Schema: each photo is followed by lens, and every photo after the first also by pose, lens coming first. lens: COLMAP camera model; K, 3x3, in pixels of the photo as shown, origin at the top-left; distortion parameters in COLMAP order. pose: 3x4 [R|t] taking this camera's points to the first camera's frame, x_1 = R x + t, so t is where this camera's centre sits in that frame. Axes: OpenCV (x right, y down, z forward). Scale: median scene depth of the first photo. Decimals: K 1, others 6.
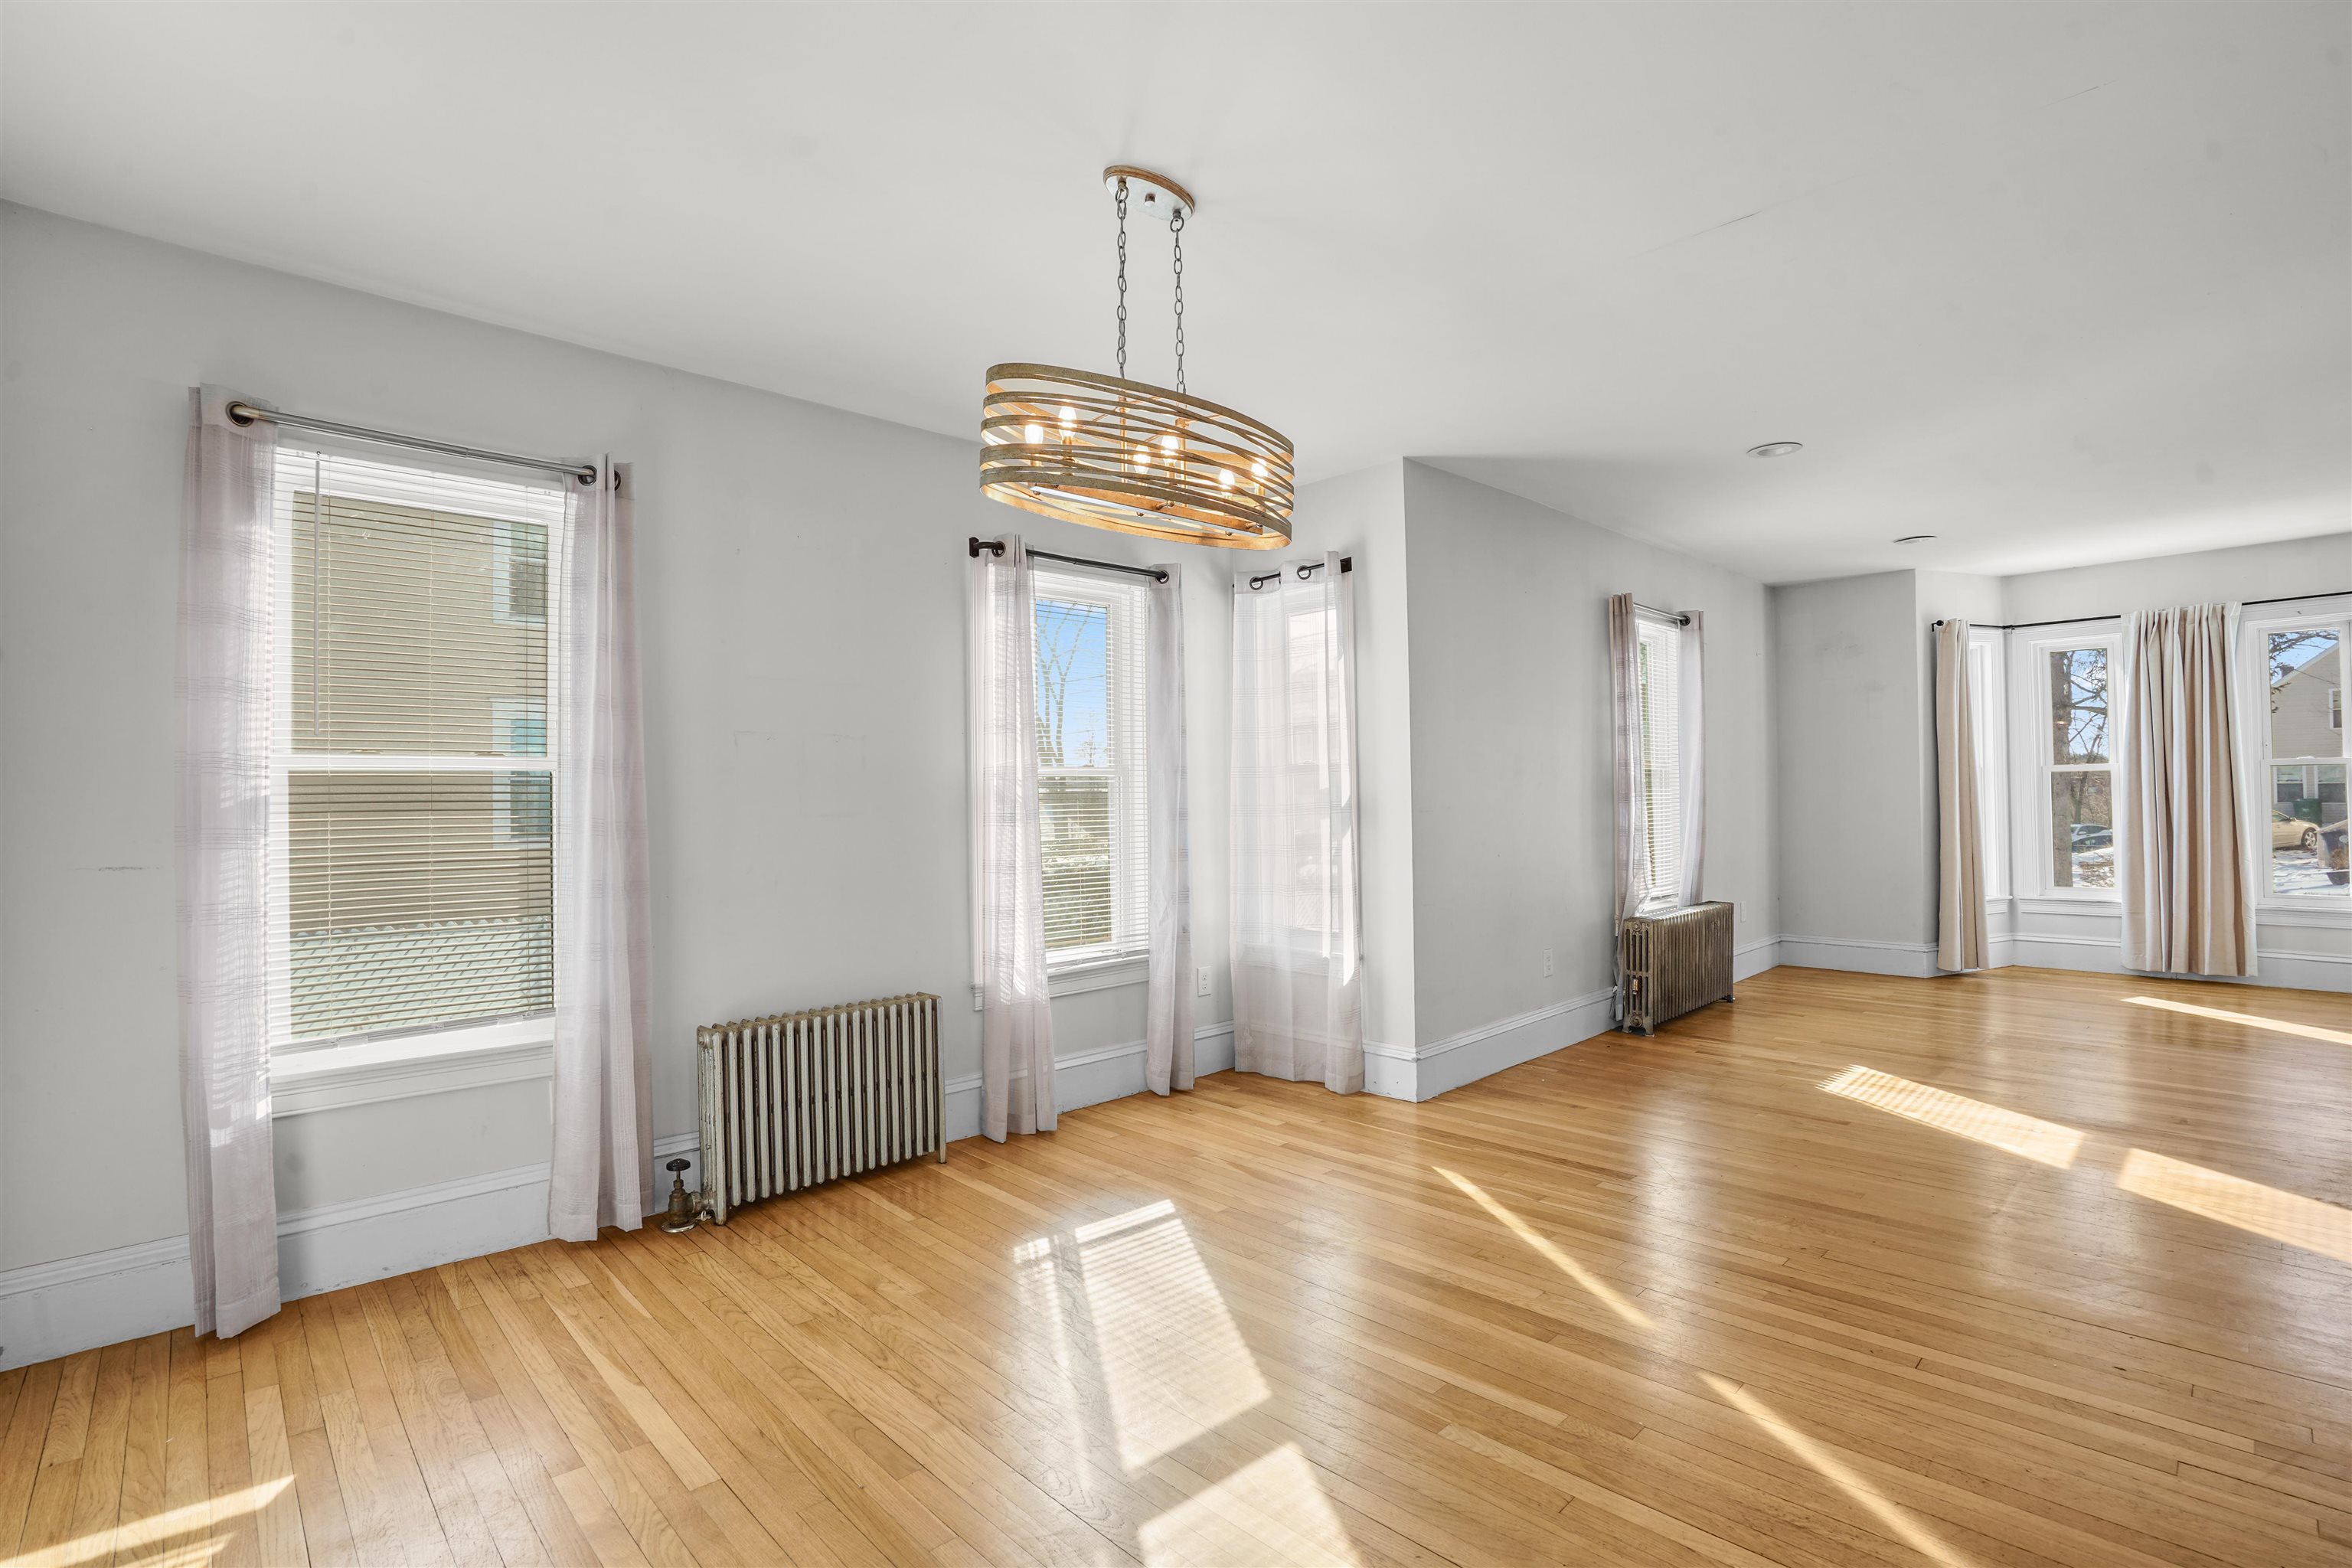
lens RADIAL K [[1094.1, 0, 1235.9], [0, 1094.1, 800.0], [0, 0, 1]] dist [0.001850, 0.000356]
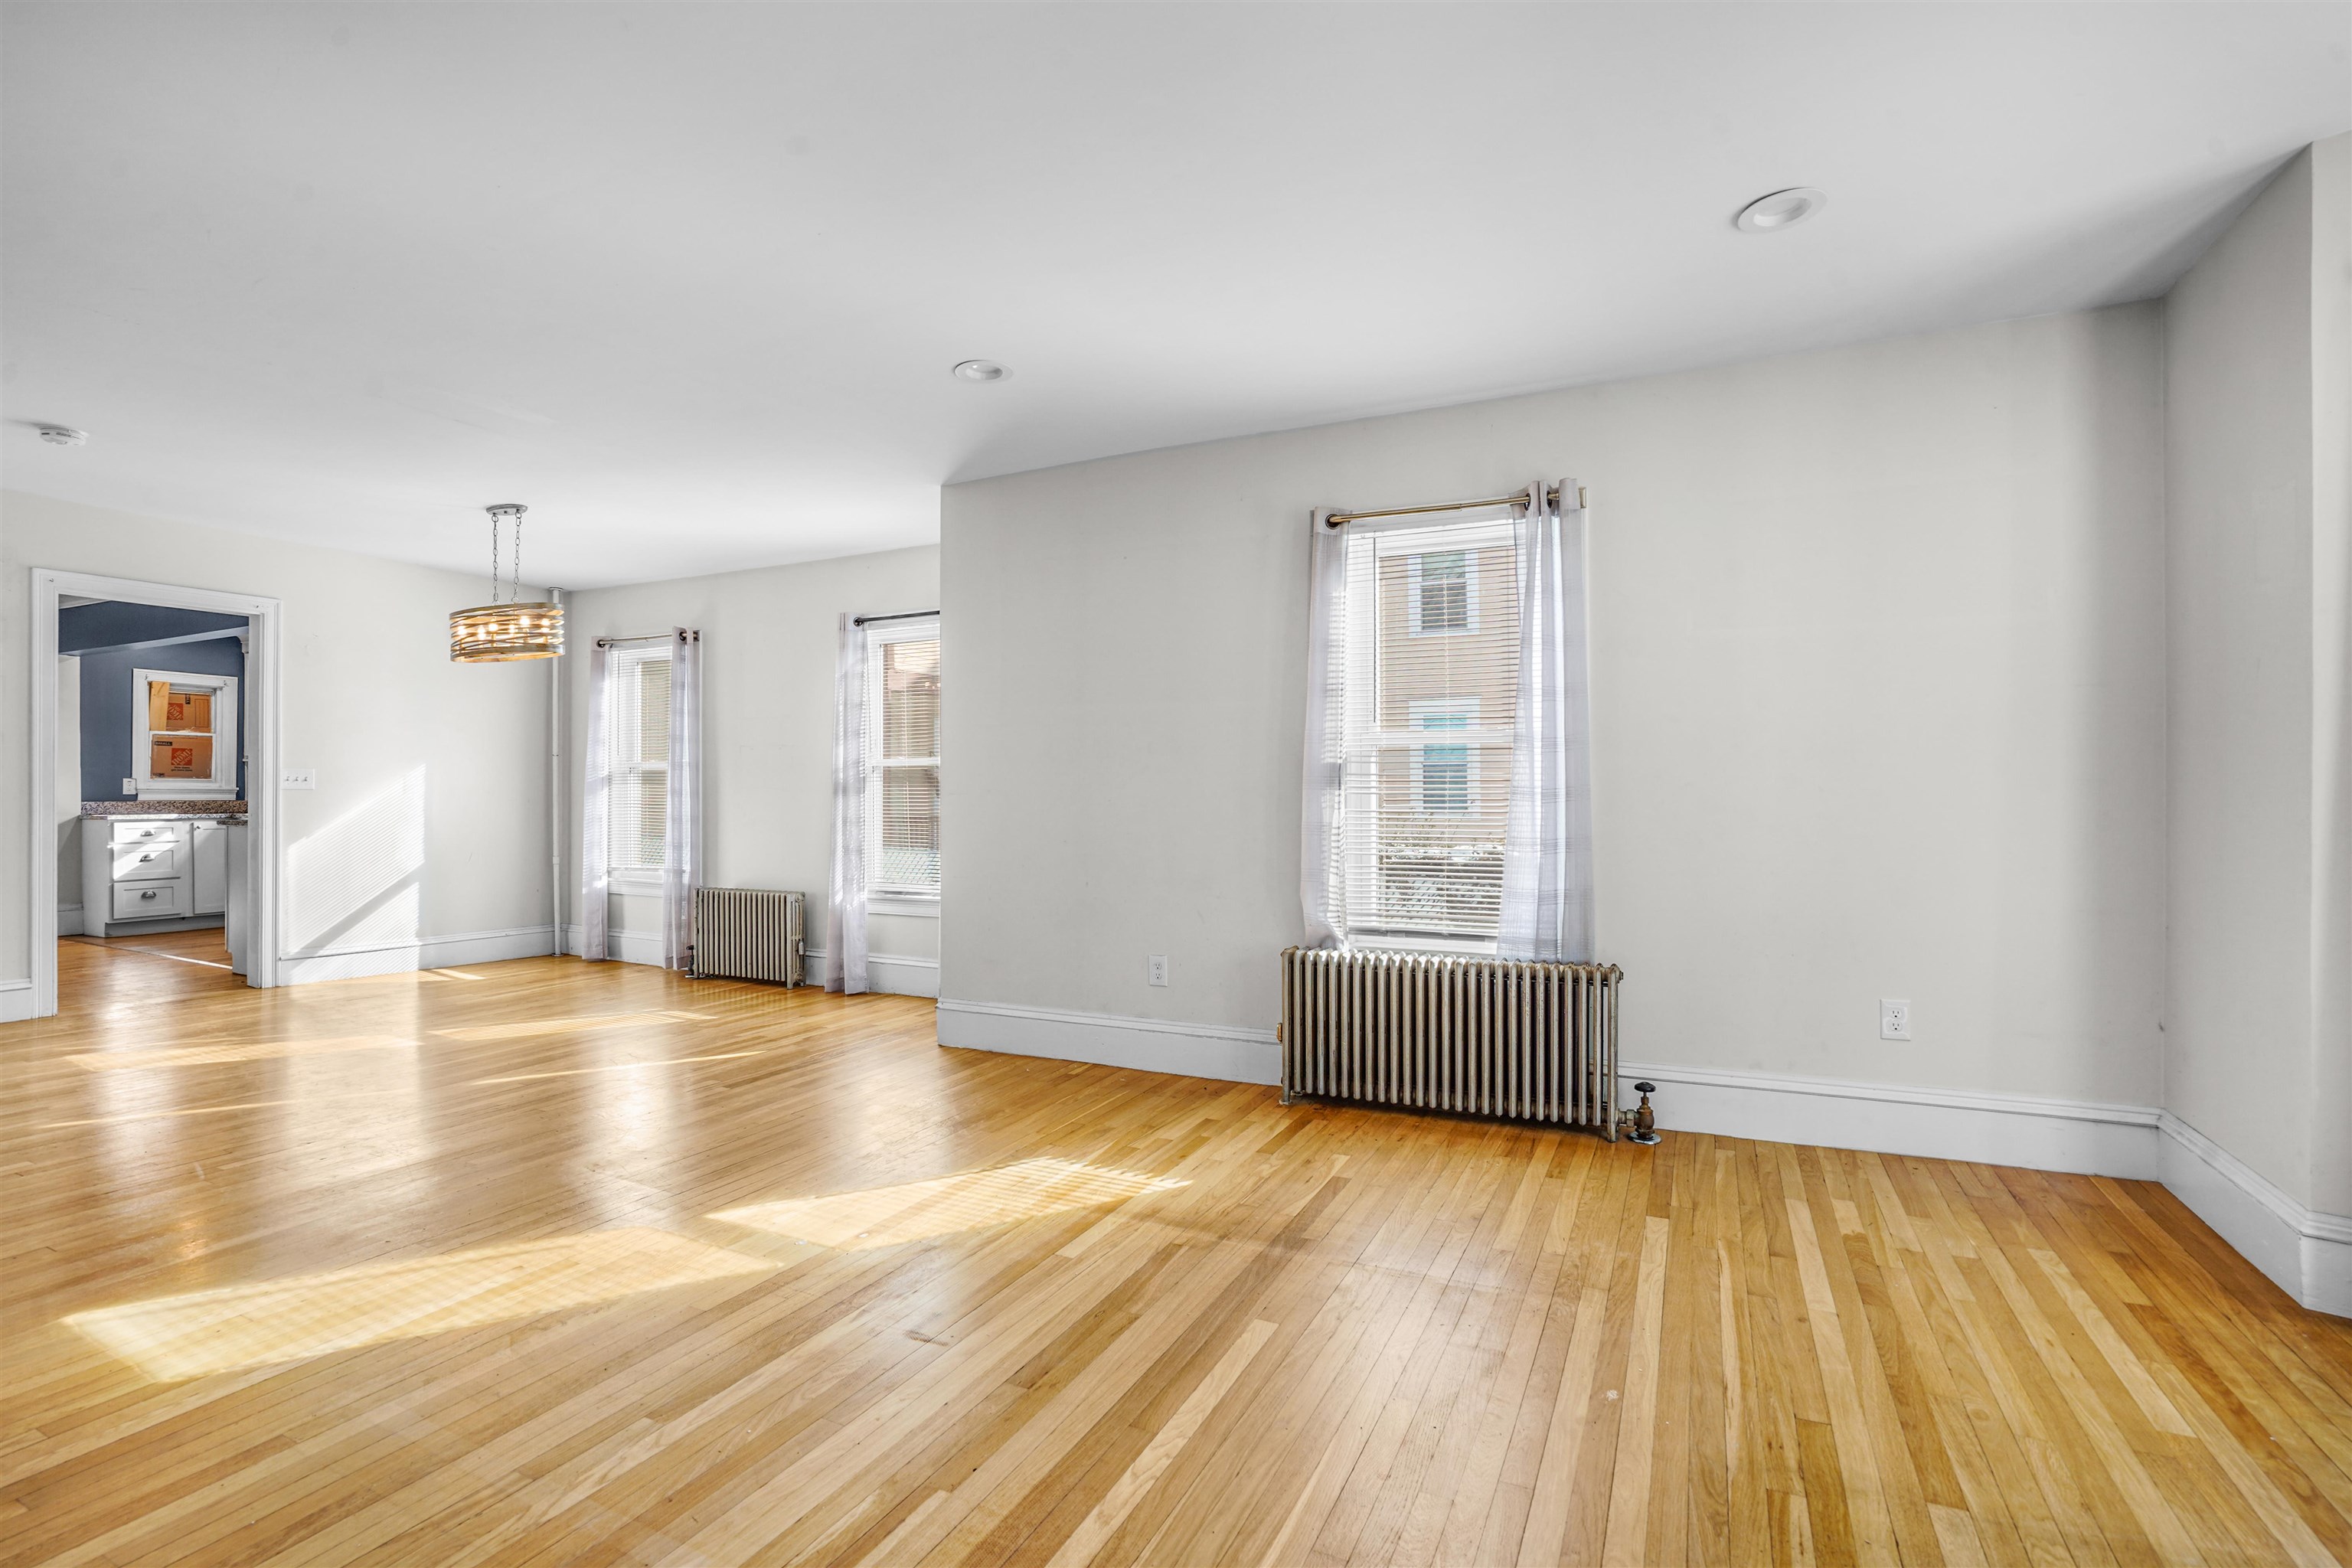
lens RADIAL K [[1103.0, 0, 1178.5], [0, 1103.0, 773.1], [0, 0, 1]] dist [-0.028254, 0.000734]
pose [[0.336523, 0.003636, -0.941668, 1.534506], [-0.003891, 0.999989, 0.002471, -0.017696], [0.941667, 0.002832, 0.336534, 0.958507]]
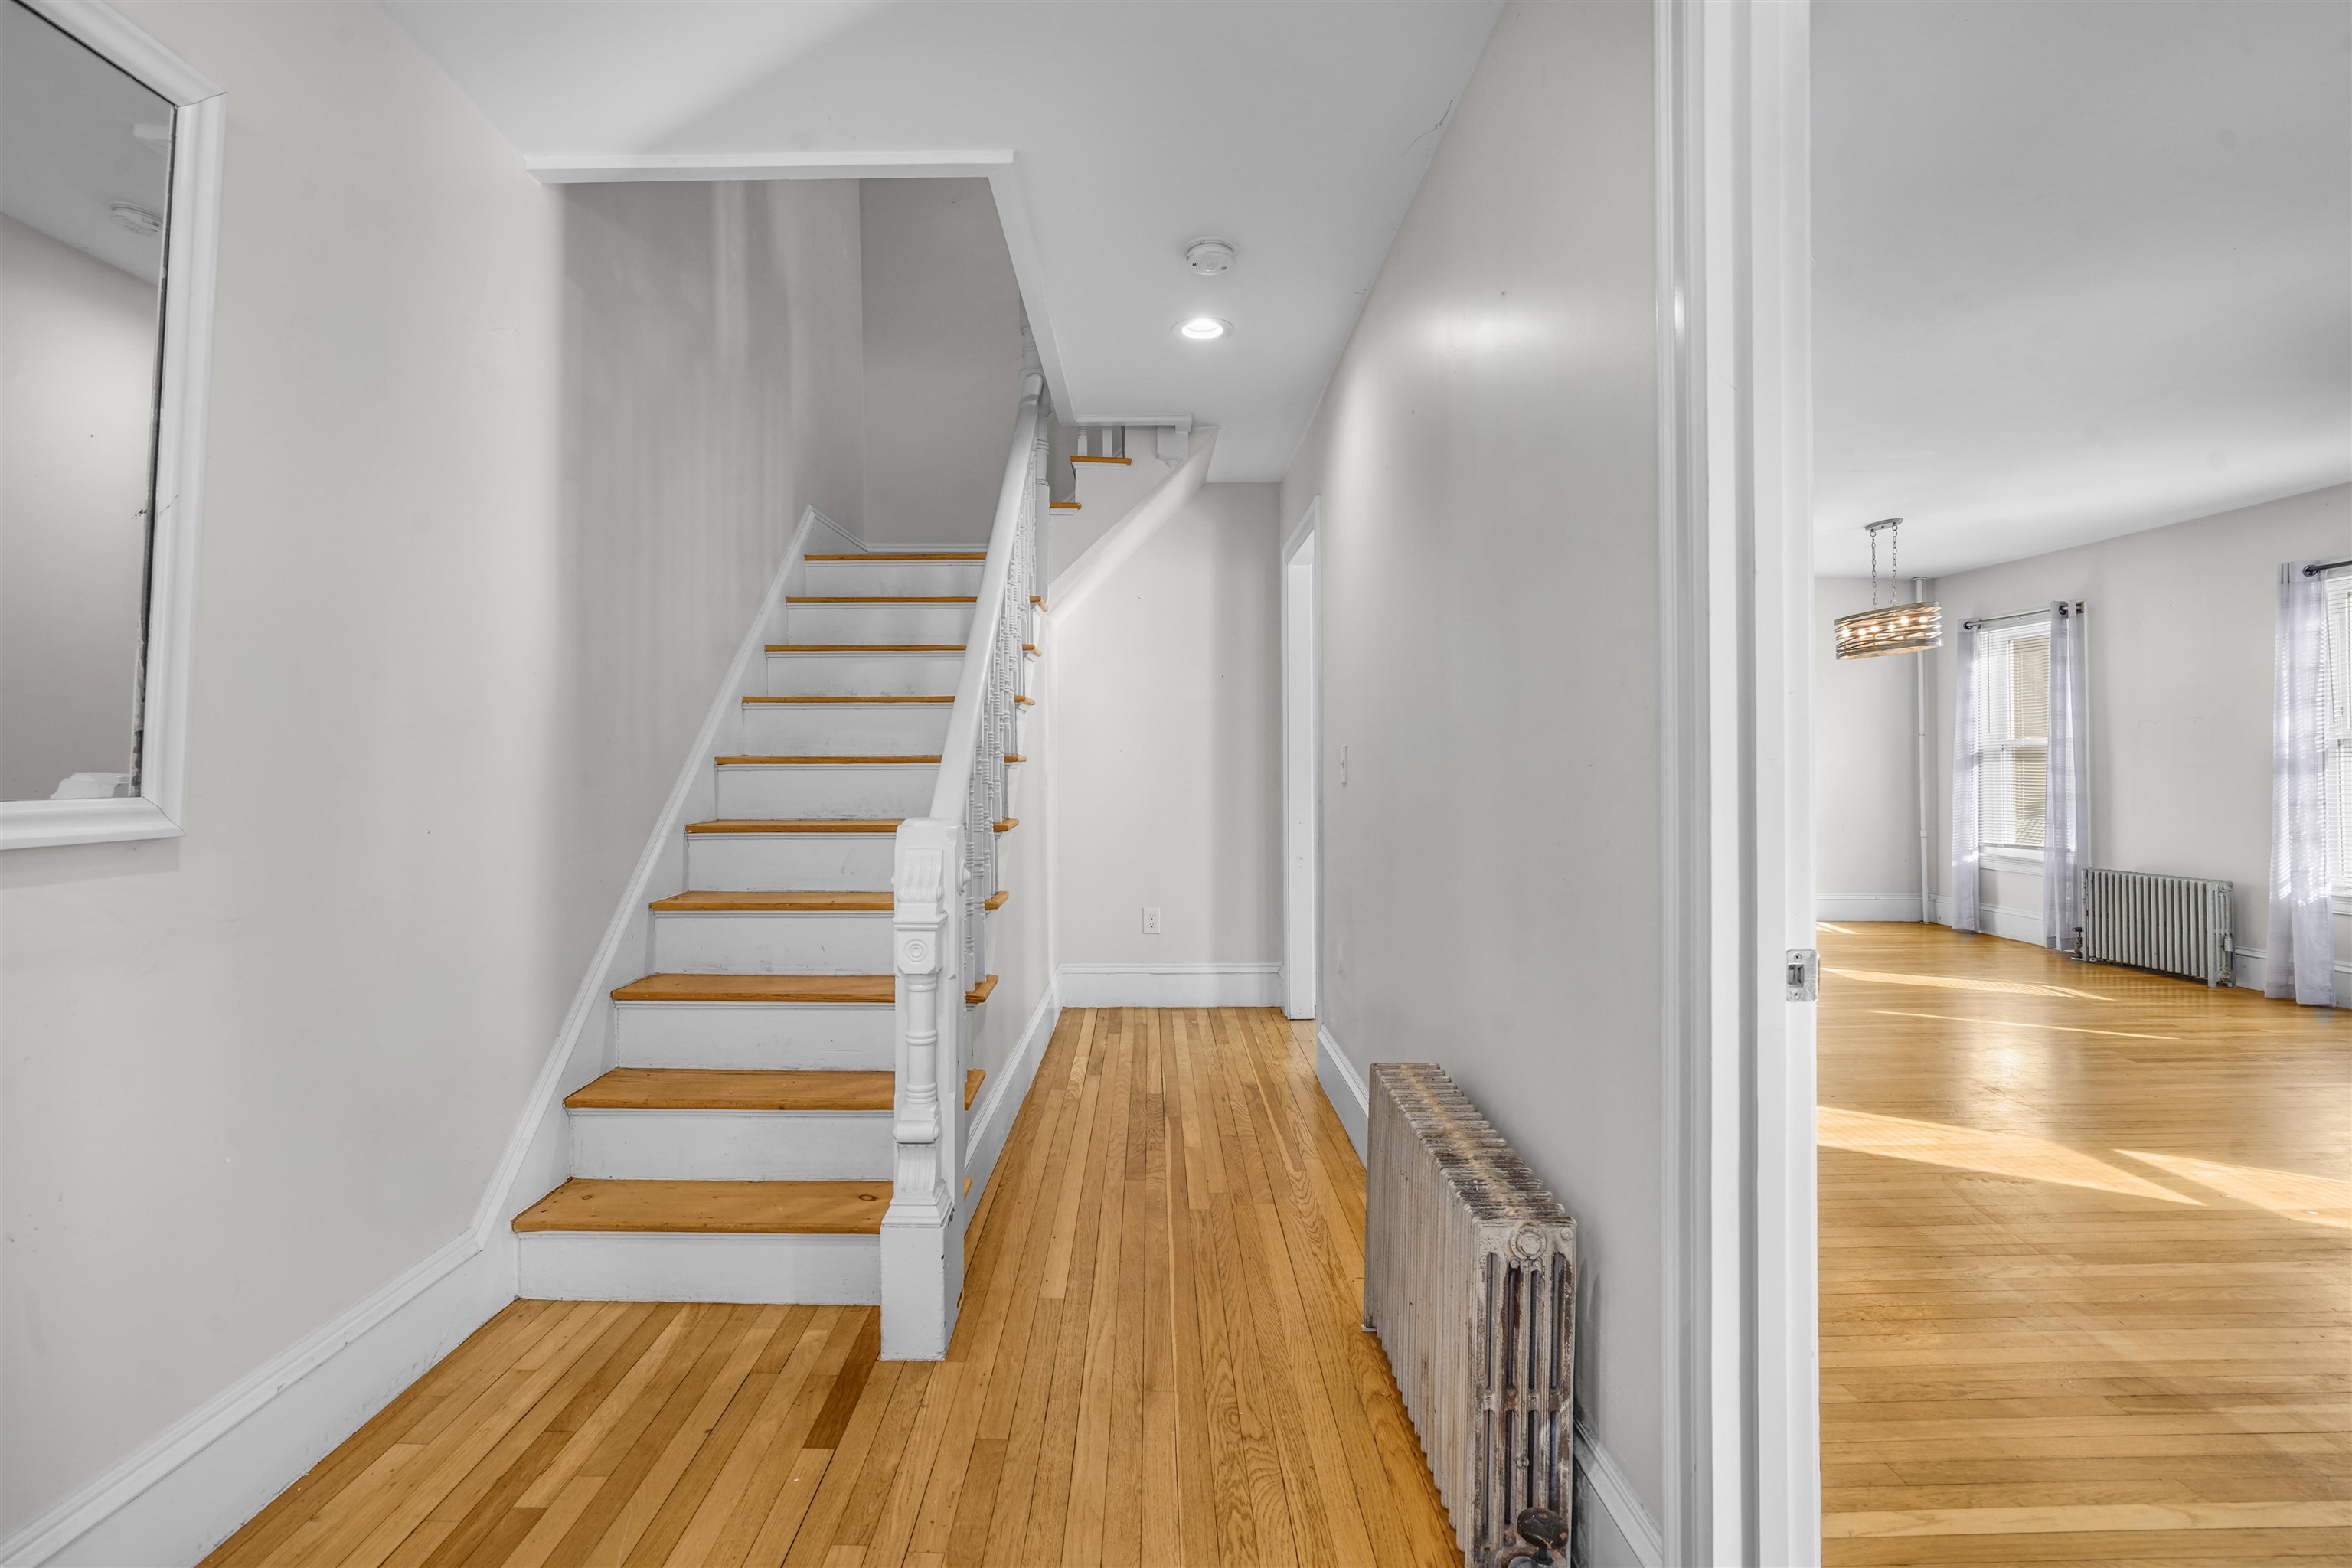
lens RADIAL K [[1096.7, 0, 1148.7], [0, 1096.7, 761.9], [0, 0, 1]] dist [-0.040257, 0.015637]
pose [[-0.700599, 0.016360, -0.713367, 1.825541], [0.017807, 0.999827, 0.005441, -0.026703], [0.713333, -0.008891, -0.700769, 0.955232]]
